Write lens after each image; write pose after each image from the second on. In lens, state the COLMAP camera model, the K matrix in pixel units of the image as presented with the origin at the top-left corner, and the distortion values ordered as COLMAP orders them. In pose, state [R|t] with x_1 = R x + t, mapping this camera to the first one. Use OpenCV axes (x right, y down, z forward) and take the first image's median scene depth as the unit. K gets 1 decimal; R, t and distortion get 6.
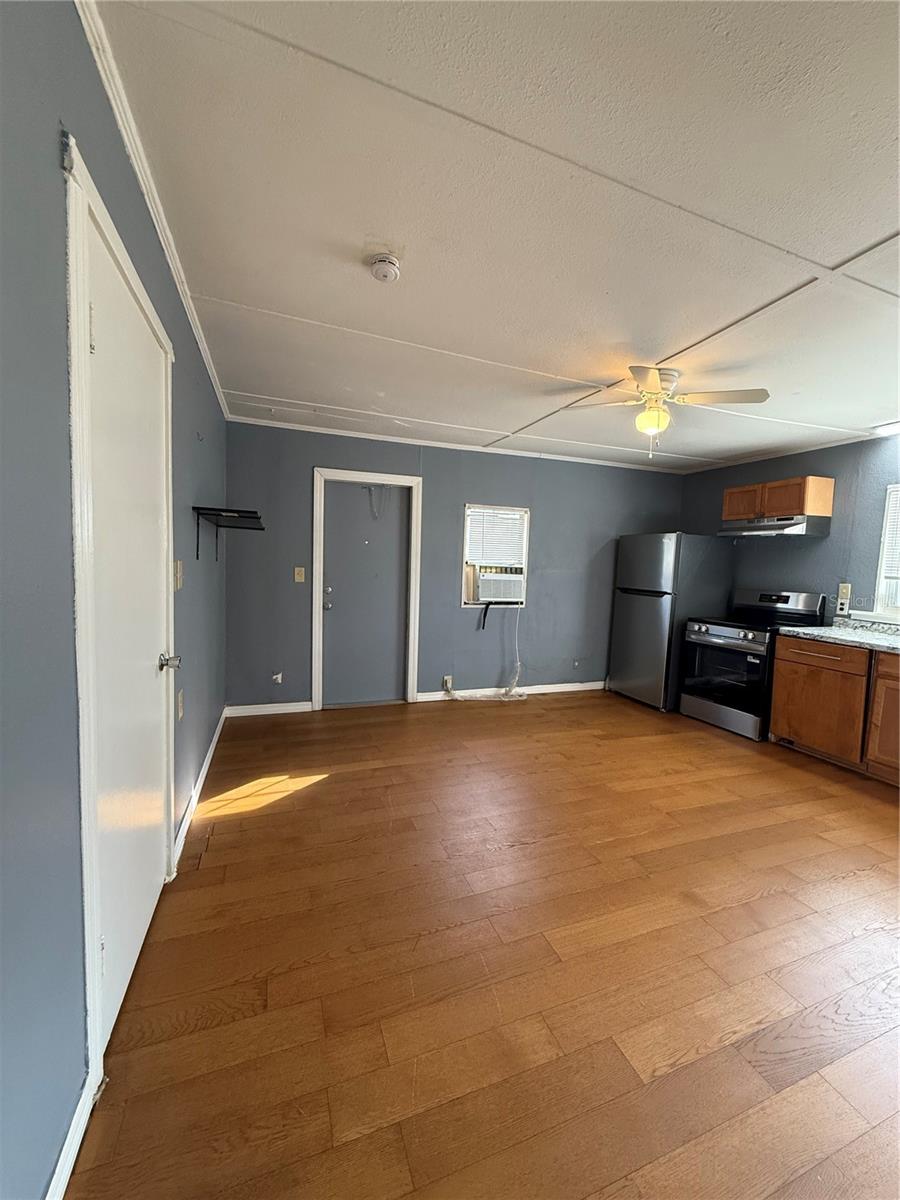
lens RADIAL K [[477.4, 0, 445.8], [0, 477.4, 603.0], [0, 0, 1]] dist [-0.001567, 0.000112]
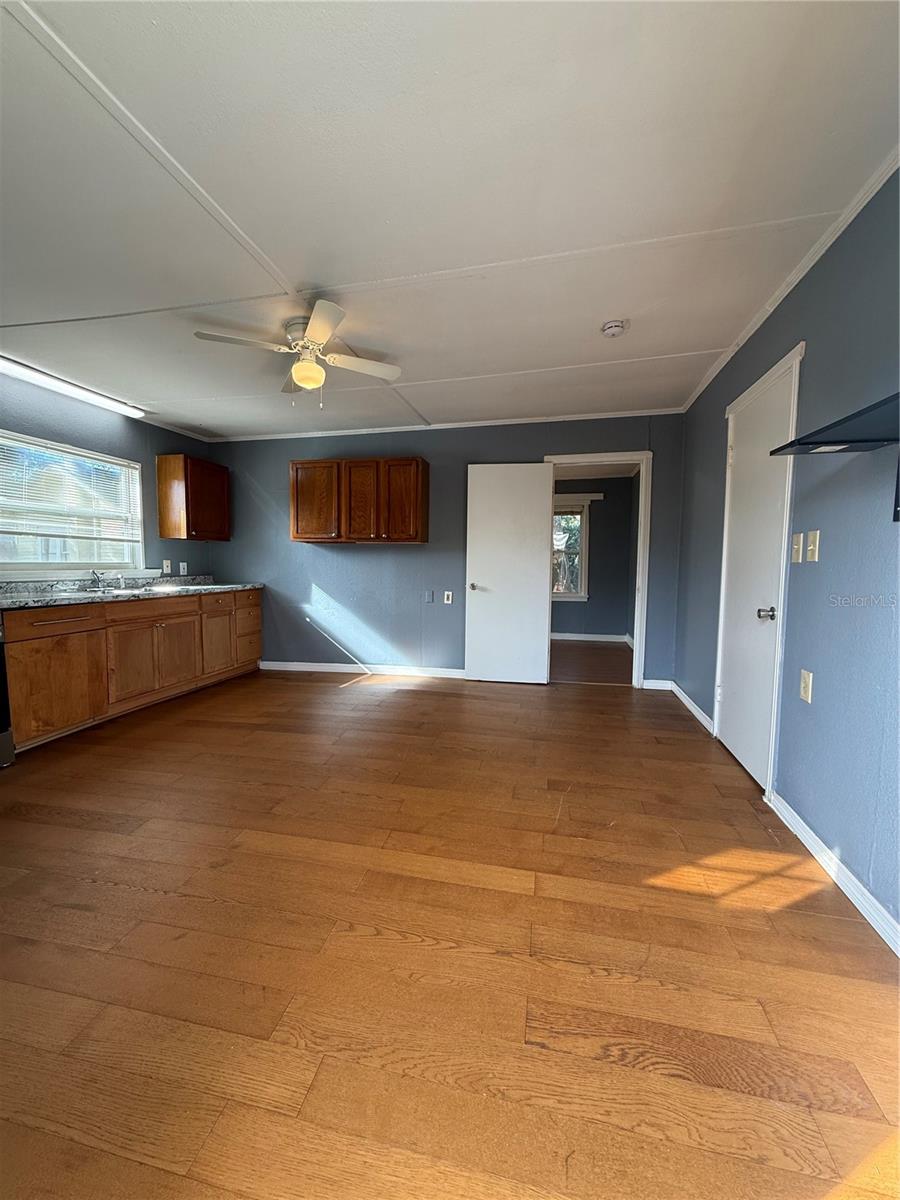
lens RADIAL K [[477.4, 0, 449.2], [0, 477.4, 601.4], [0, 0, 1]] dist [-0.001567, 0.000112]
pose [[-0.845180, -0.087729, 0.527233, -0.247955], [0.008557, 0.984090, 0.177466, -0.067631], [-0.534414, 0.154502, -0.830982, 1.186969]]
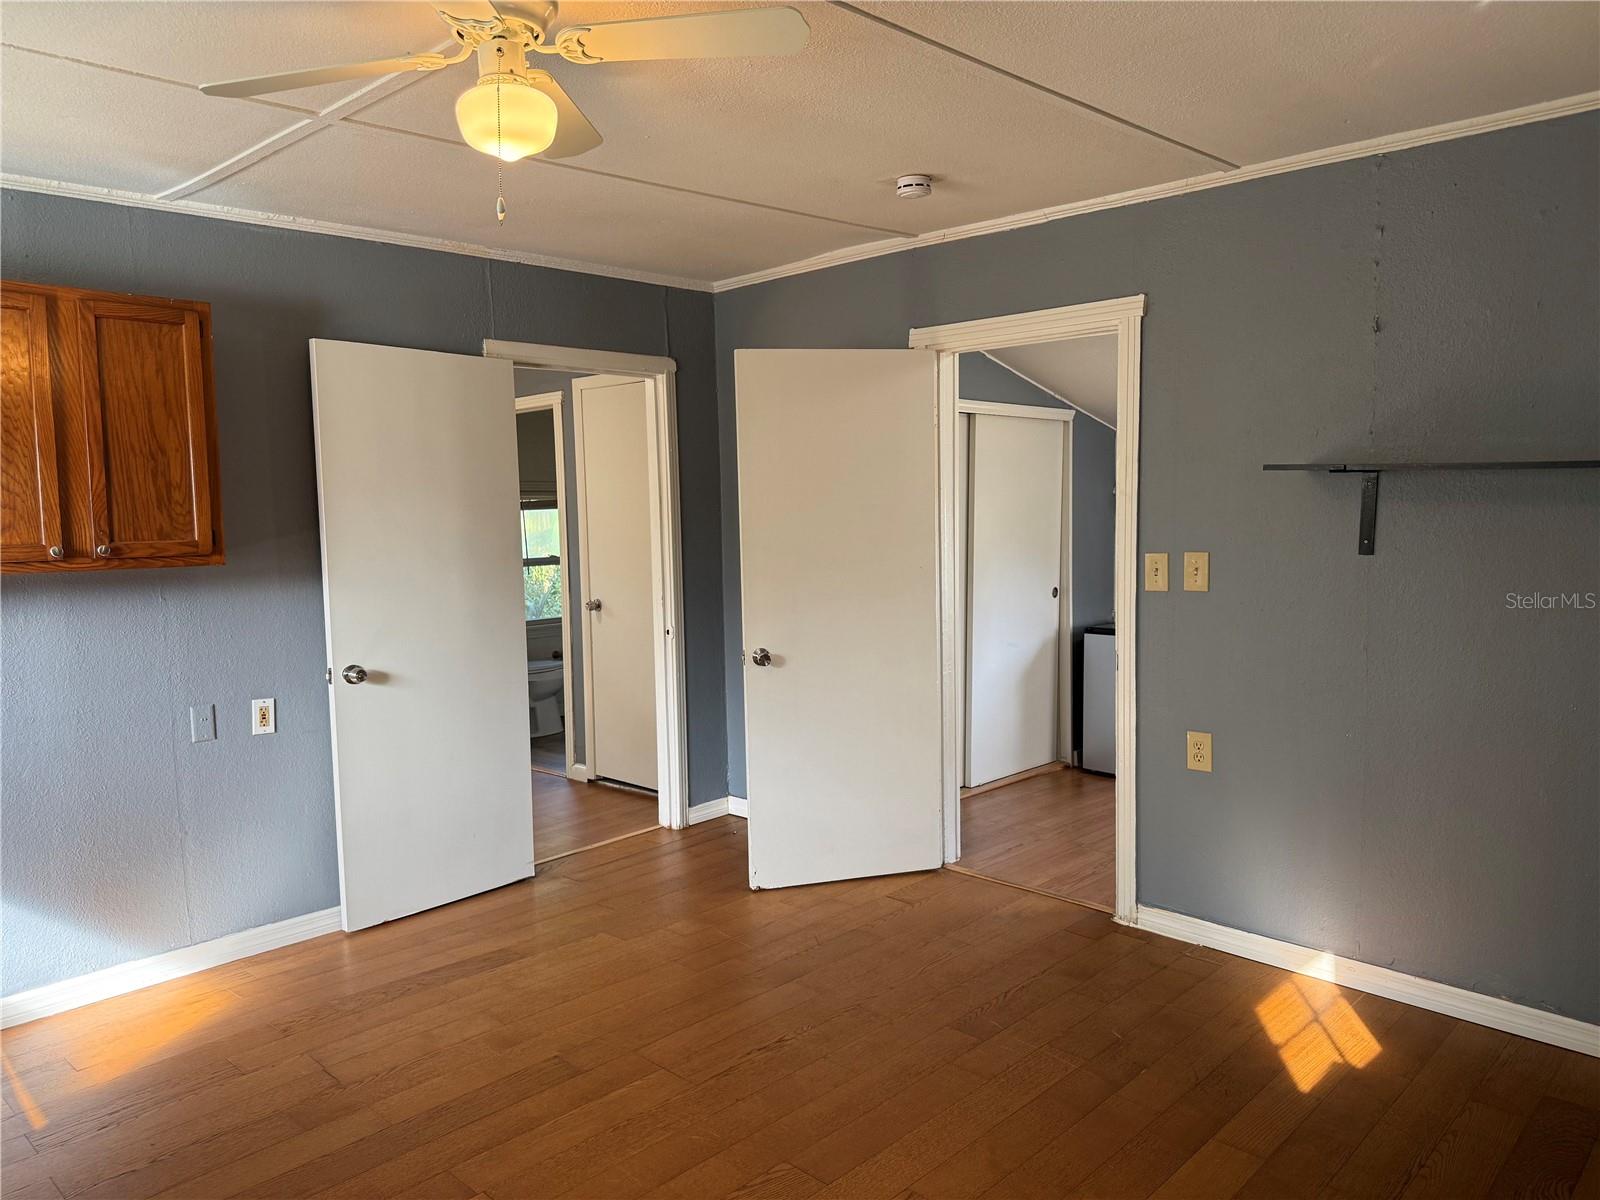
lens RADIAL K [[1127.0, 0, 797.9], [0, 1127.0, 603.4], [0, 0, 1]] dist [0.002748, 0.000996]
pose [[-0.895940, 0.018384, -0.443794, 0.411102], [-0.051774, 0.988010, 0.145451, -0.124891], [0.441147, 0.153293, -0.884246, 1.233227]]
